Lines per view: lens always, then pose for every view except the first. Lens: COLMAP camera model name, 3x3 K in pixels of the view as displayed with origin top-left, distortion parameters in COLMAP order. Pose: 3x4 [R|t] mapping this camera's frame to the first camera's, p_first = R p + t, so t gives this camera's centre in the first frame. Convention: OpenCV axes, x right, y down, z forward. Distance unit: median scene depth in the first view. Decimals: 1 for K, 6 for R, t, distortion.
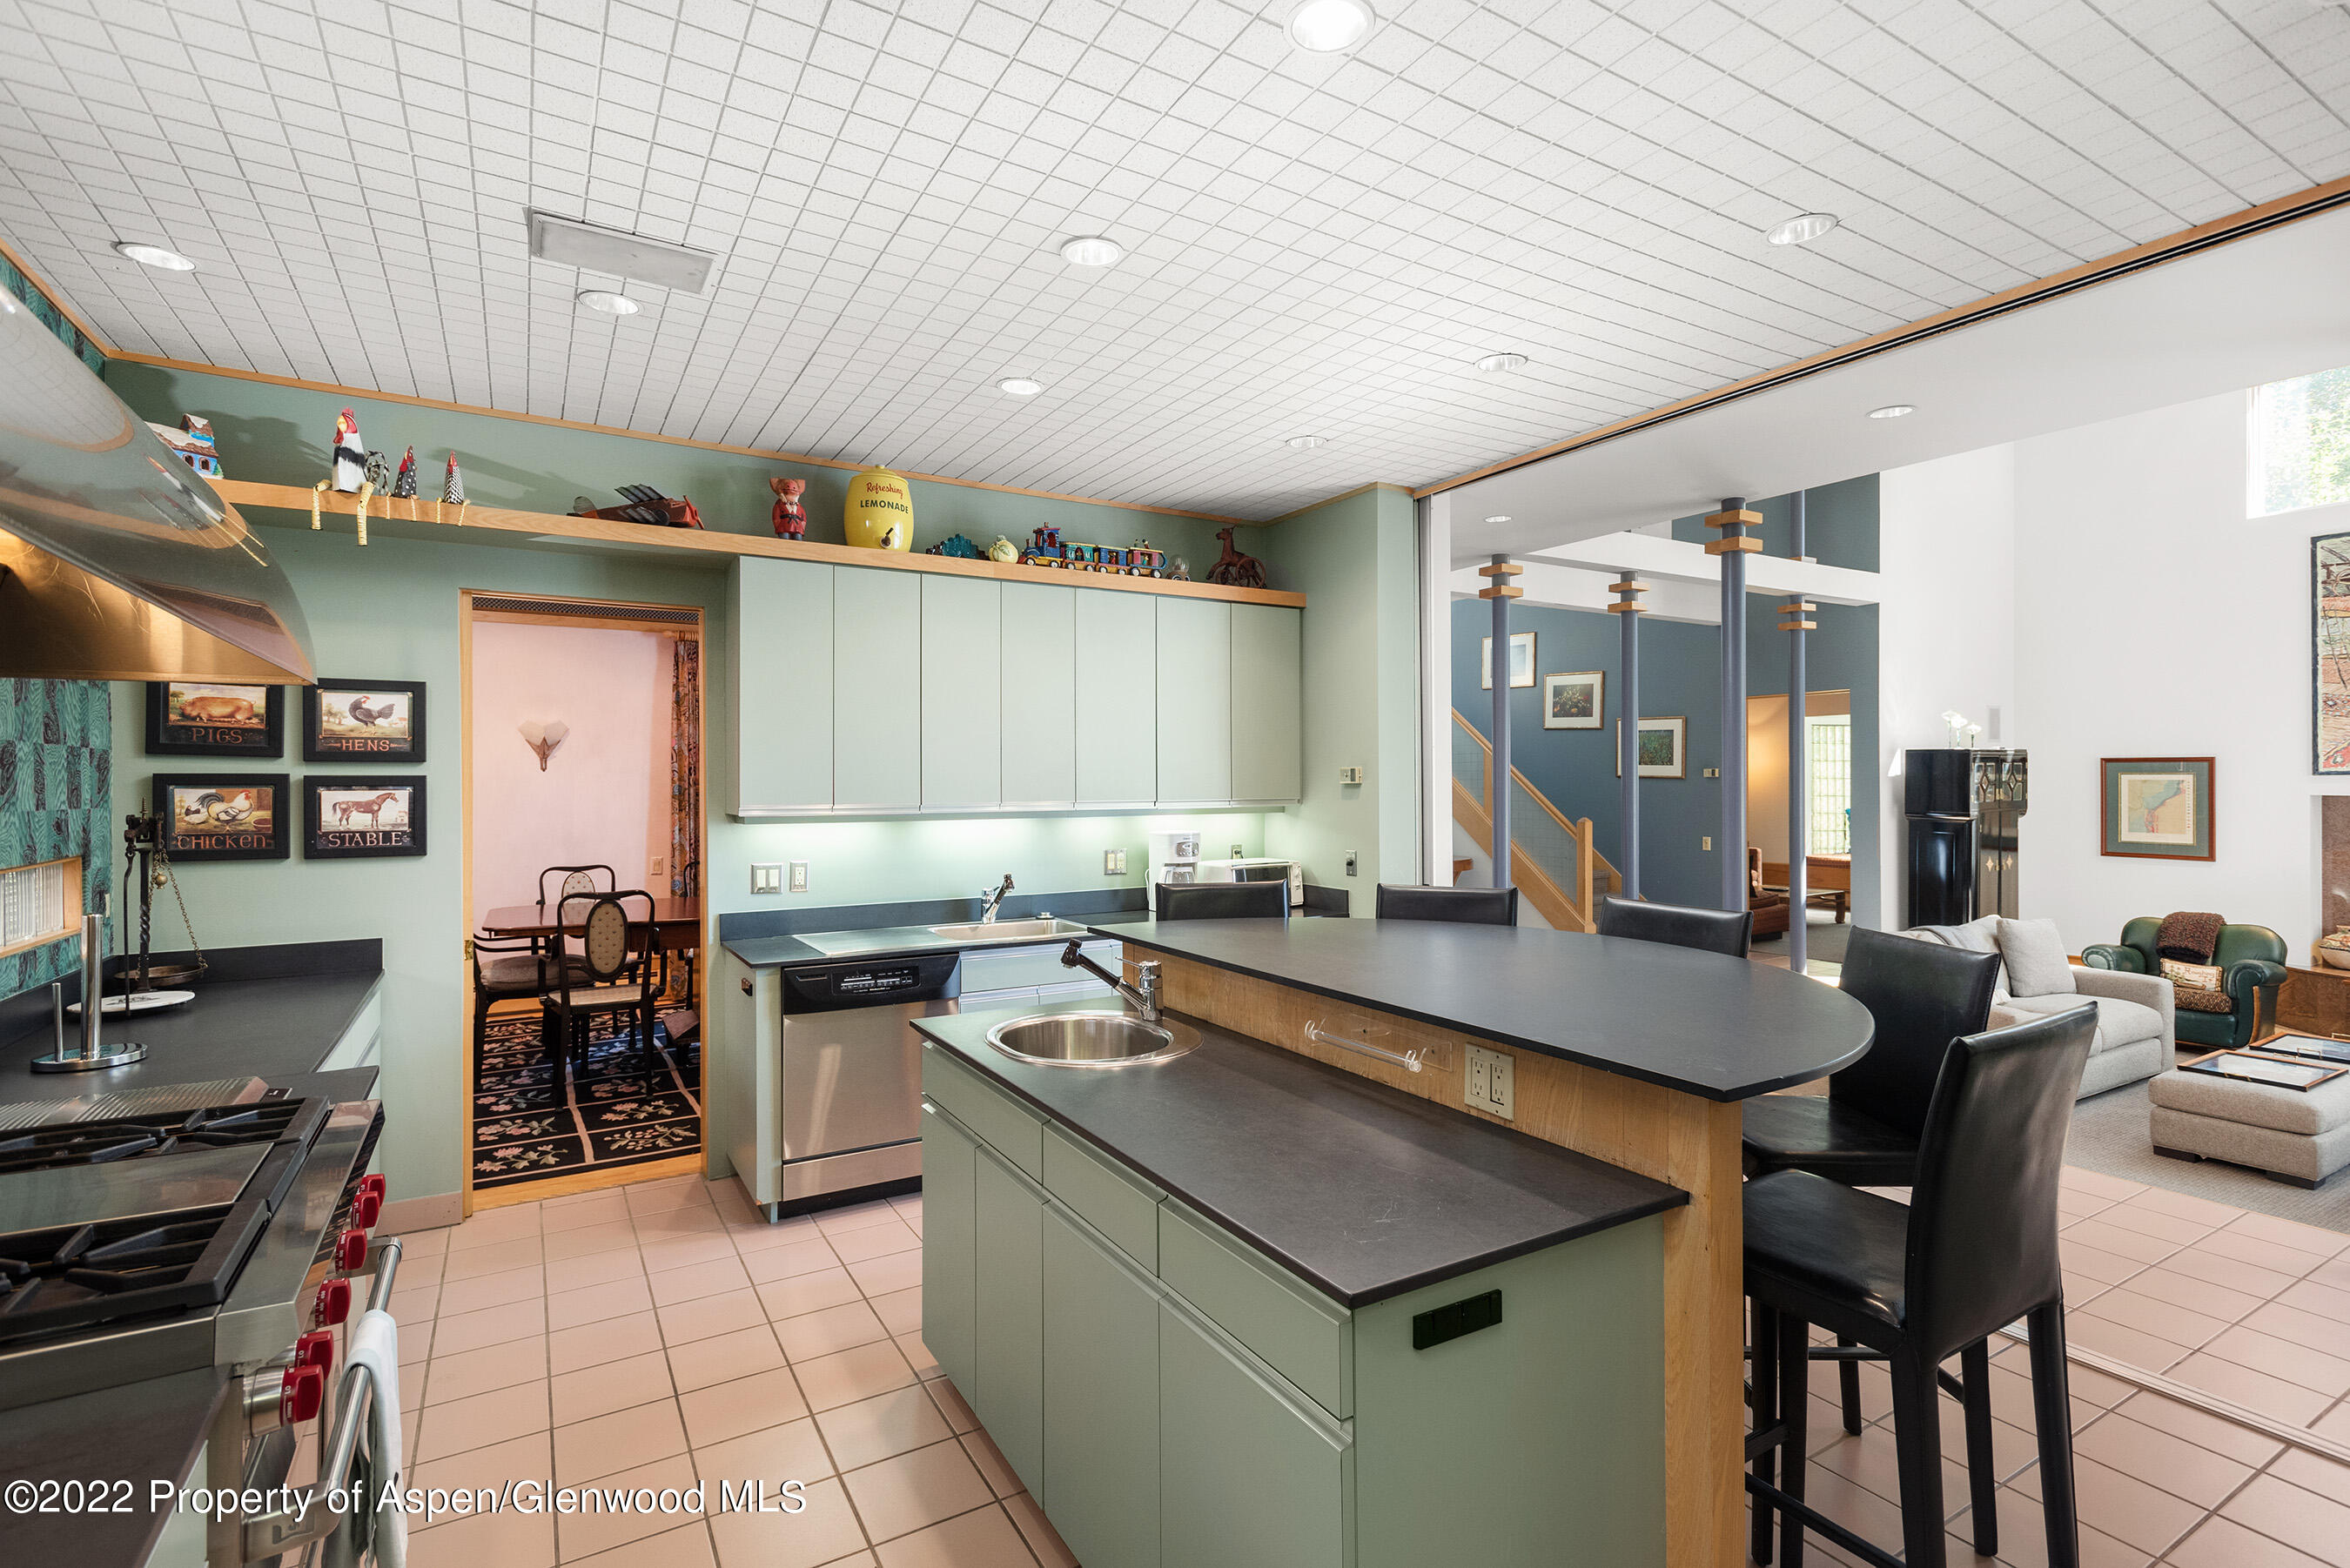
lens RADIAL K [[1157.4, 0, 1175.0], [0, 1157.4, 784.0], [0, 0, 1]] dist [-0.000791, -0.000051]
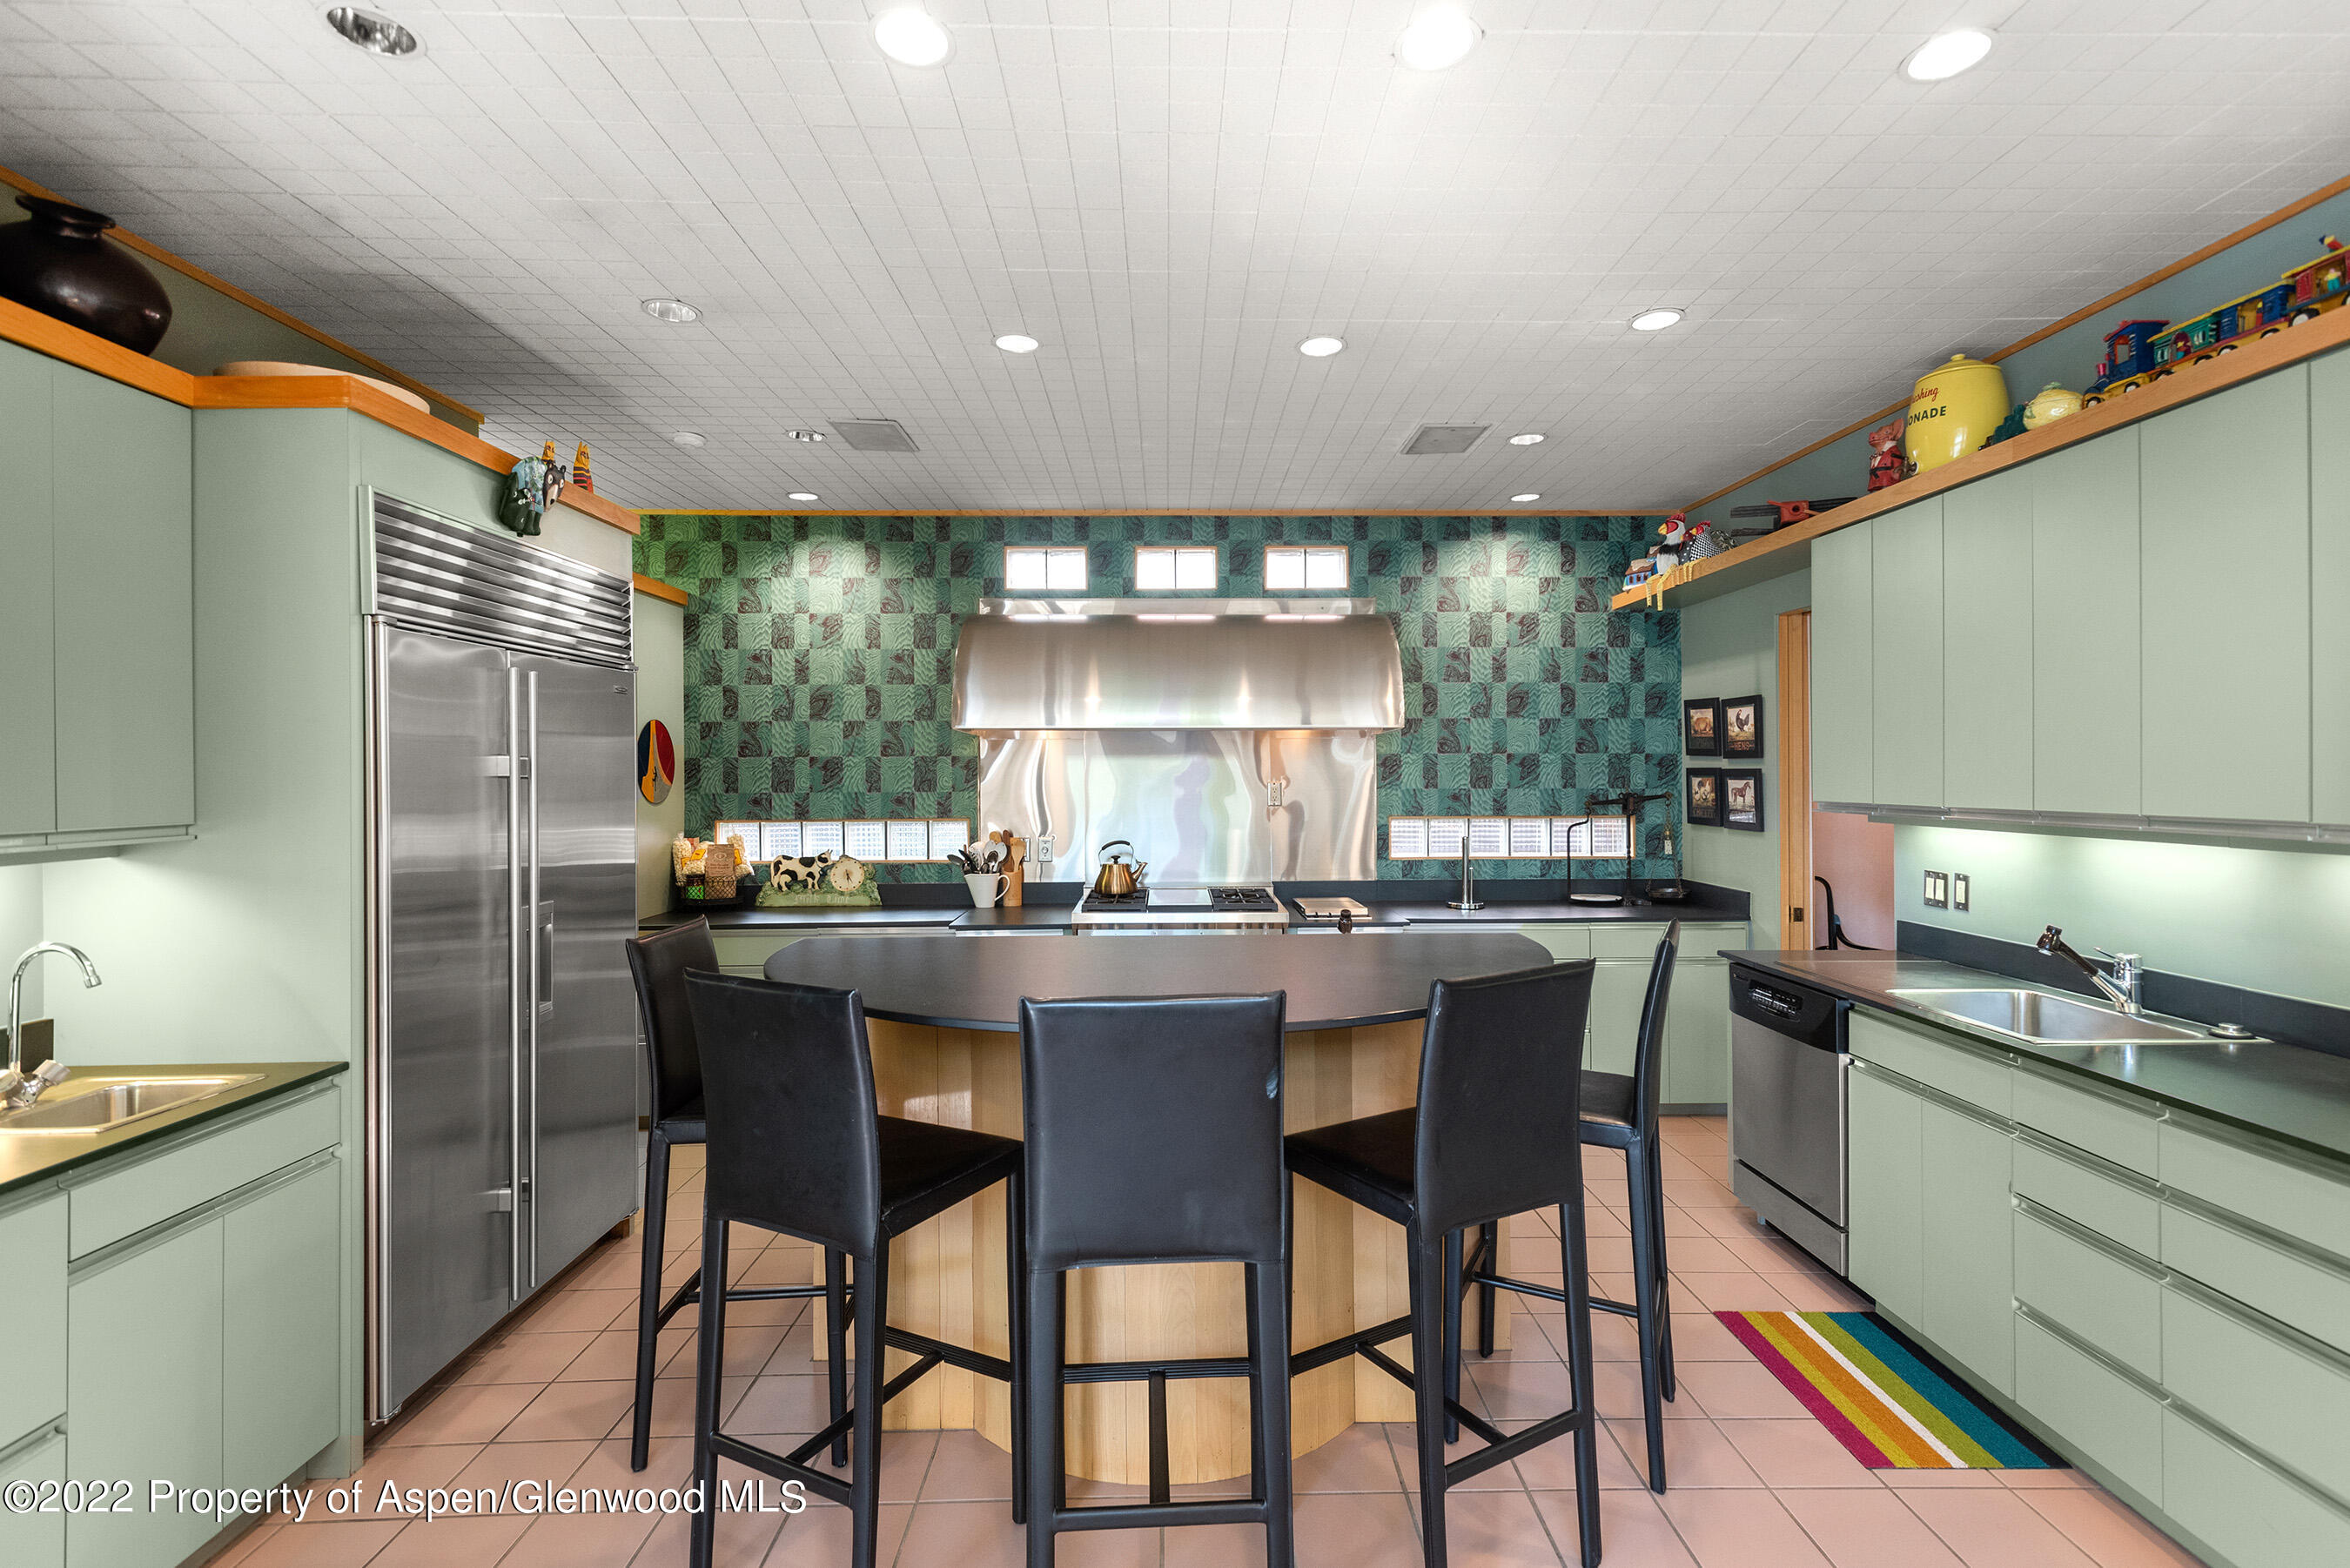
lens RADIAL K [[1157.4, 0, 1175.0], [0, 1157.4, 784.0], [0, 0, 1]] dist [-0.000791, -0.000051]
pose [[-0.506216, 0.008545, -0.862365, 0.720193], [-0.000778, 0.999946, 0.010365, -0.003257], [0.862406, 0.005917, -0.506182, 1.045543]]
